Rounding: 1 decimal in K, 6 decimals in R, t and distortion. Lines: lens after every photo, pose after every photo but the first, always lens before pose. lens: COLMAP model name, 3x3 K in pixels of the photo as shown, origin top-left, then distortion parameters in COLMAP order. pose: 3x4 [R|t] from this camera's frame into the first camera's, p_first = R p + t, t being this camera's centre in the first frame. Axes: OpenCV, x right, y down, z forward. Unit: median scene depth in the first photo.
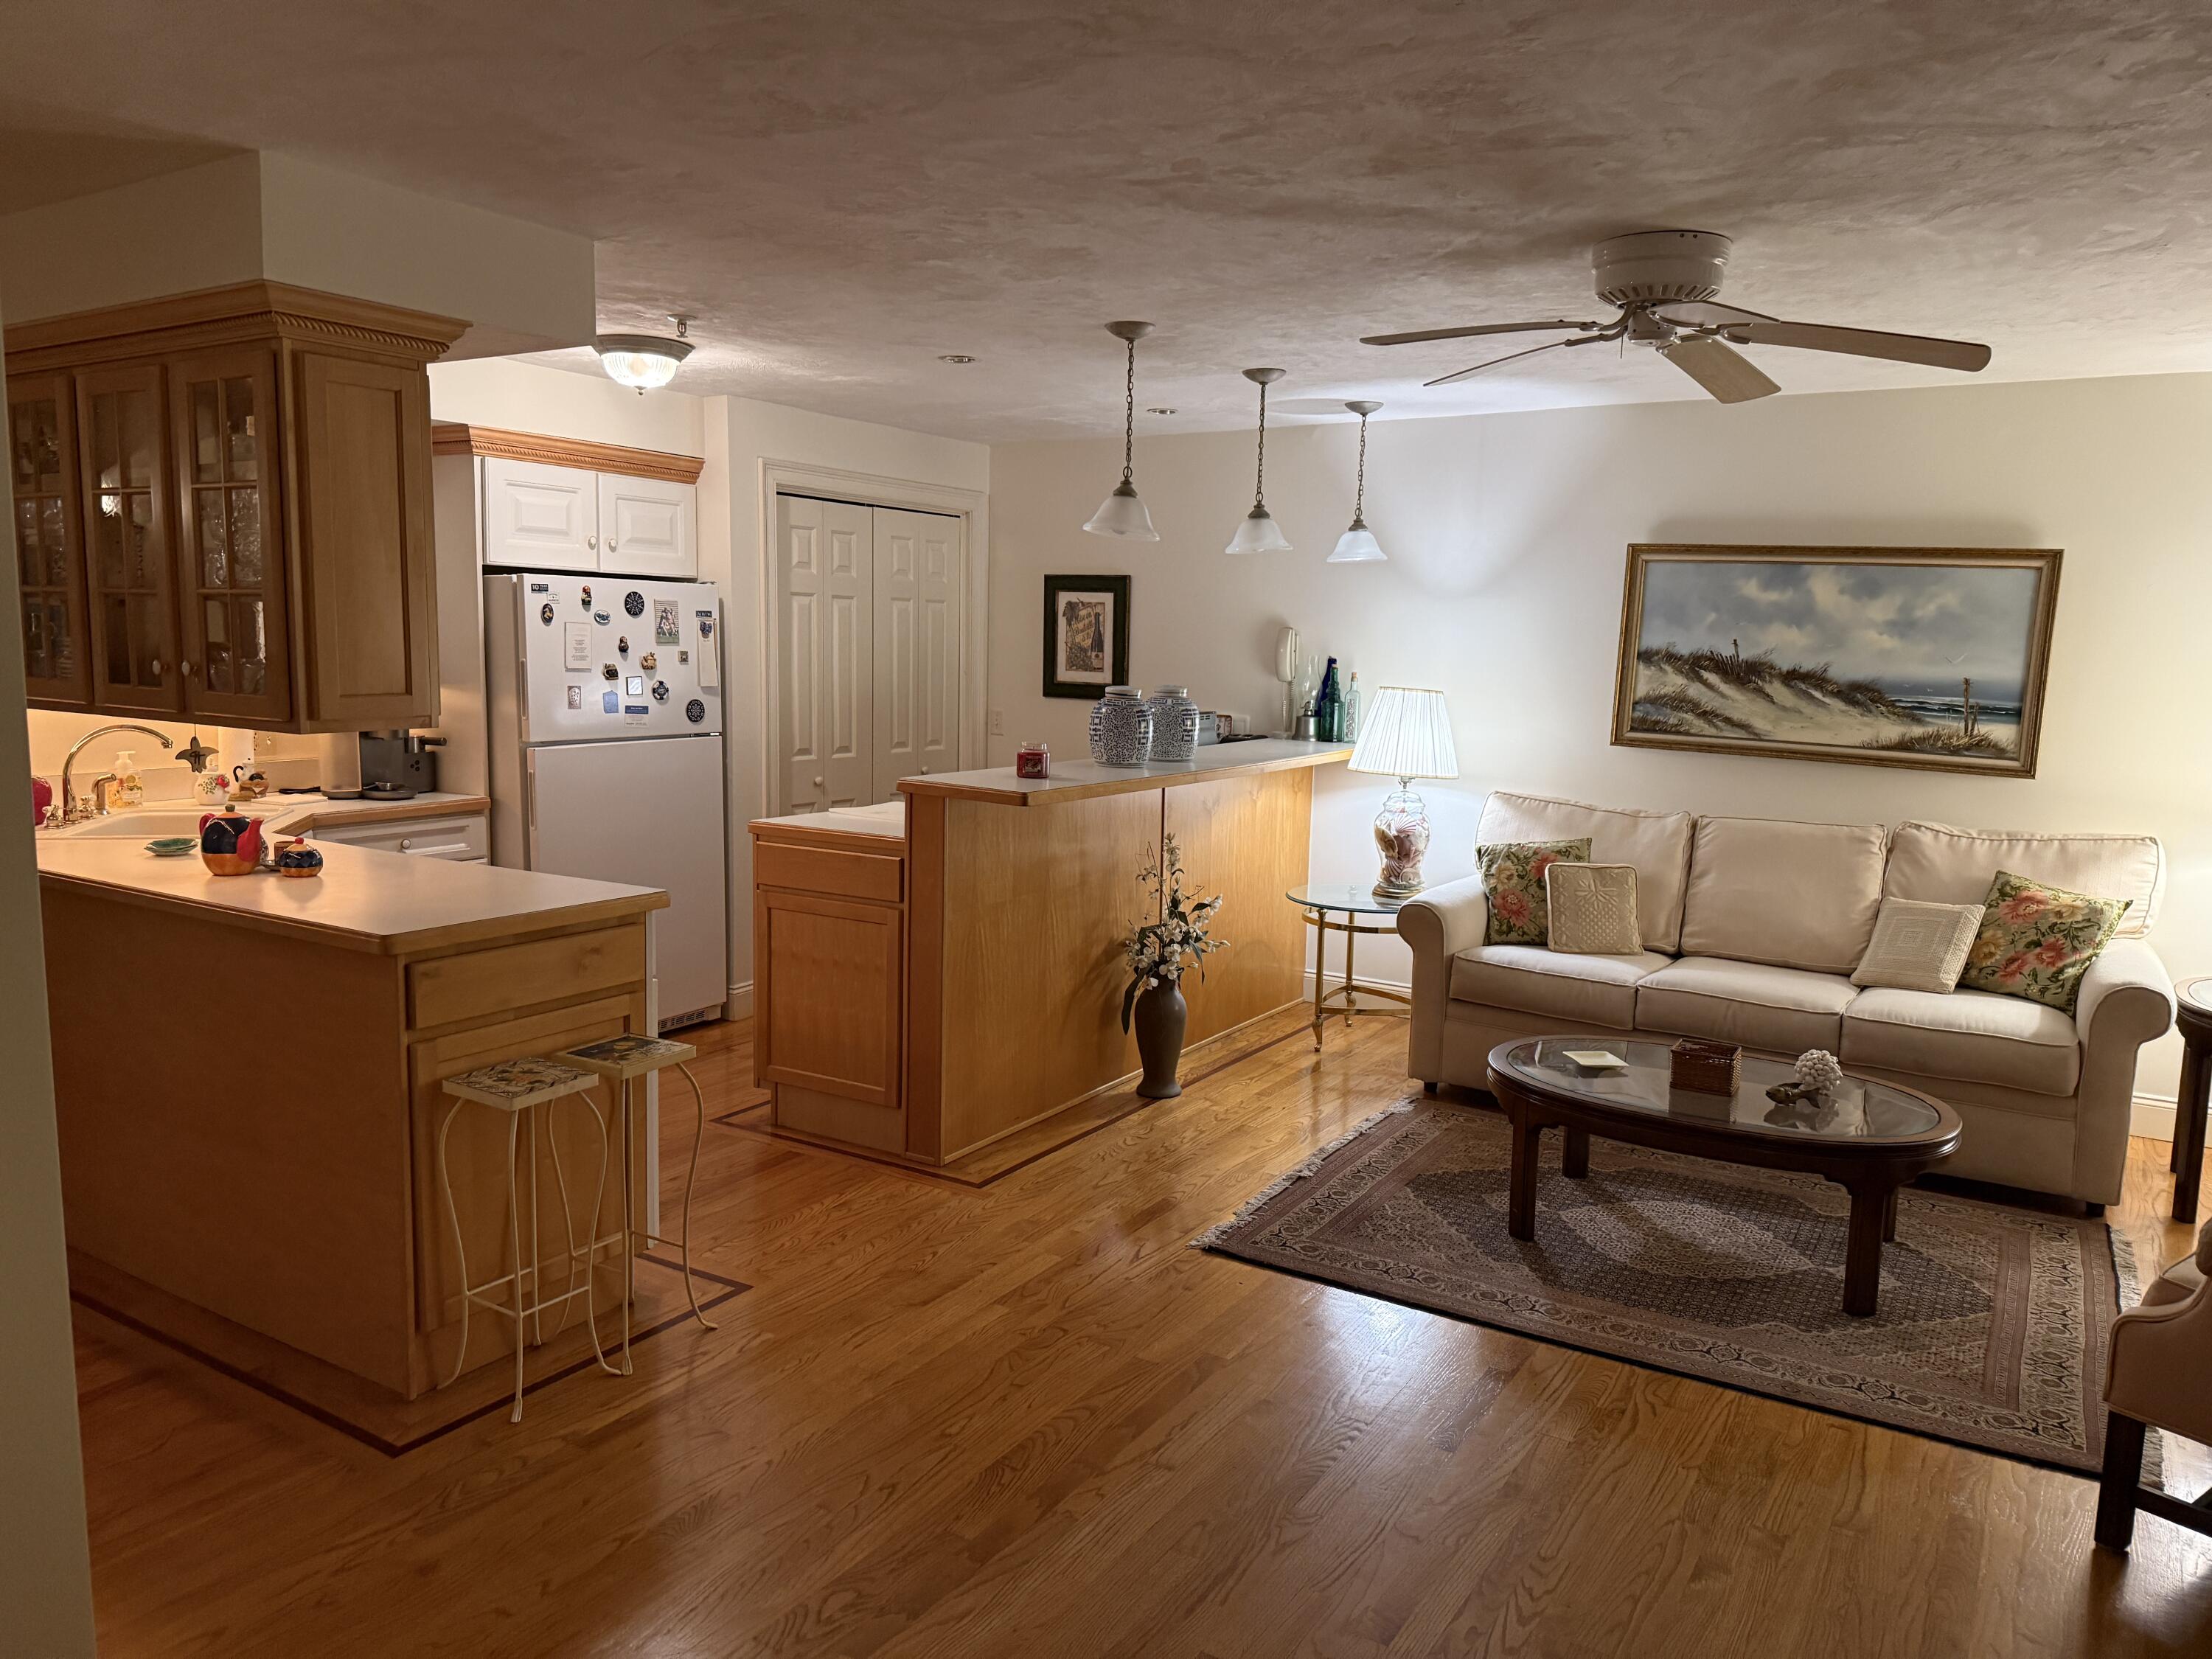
lens RADIAL K [[1542.1, 0, 1105.2], [0, 1542.1, 819.2], [0, 0, 1]] dist [0.085122, -0.115896]
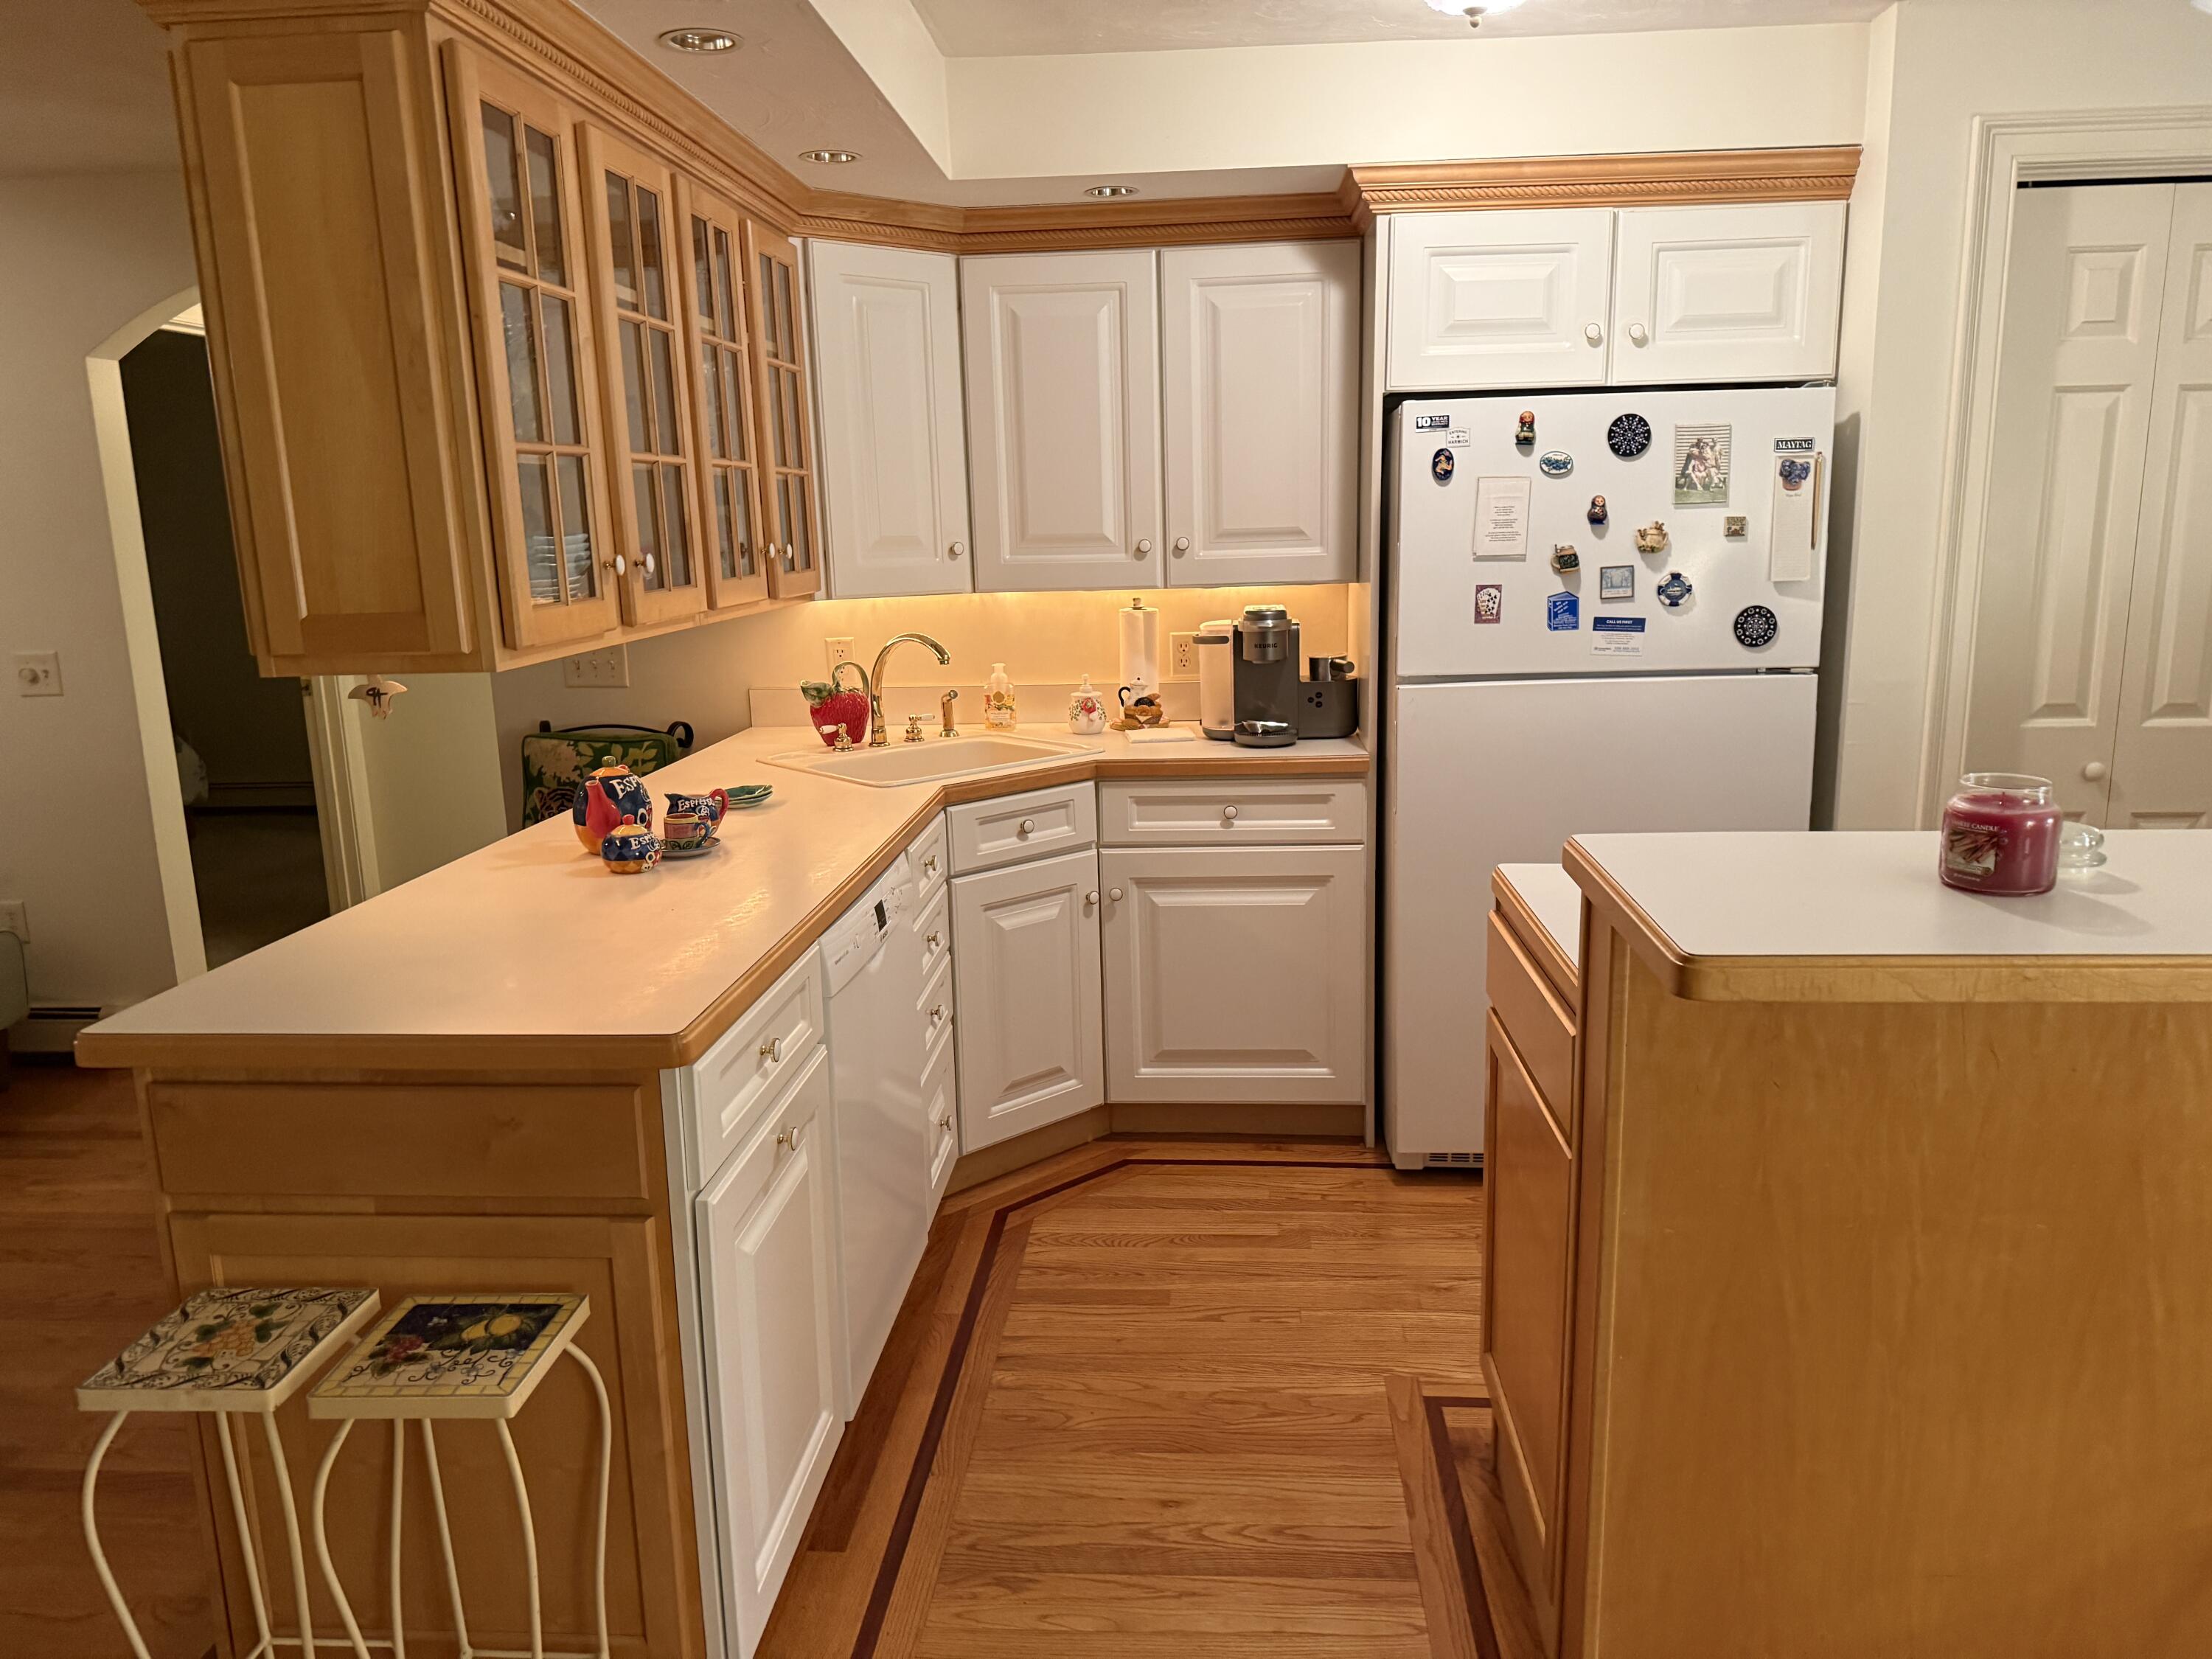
lens RADIAL K [[1542.1, 0, 1105.2], [0, 1542.1, 819.2], [0, 0, 1]] dist [0.085122, -0.115896]
pose [[0.474207, 0.138310, -0.869482, 0.121402], [-0.069686, 0.990381, 0.119536, -0.055353], [0.877651, 0.003906, 0.479283, 0.565136]]
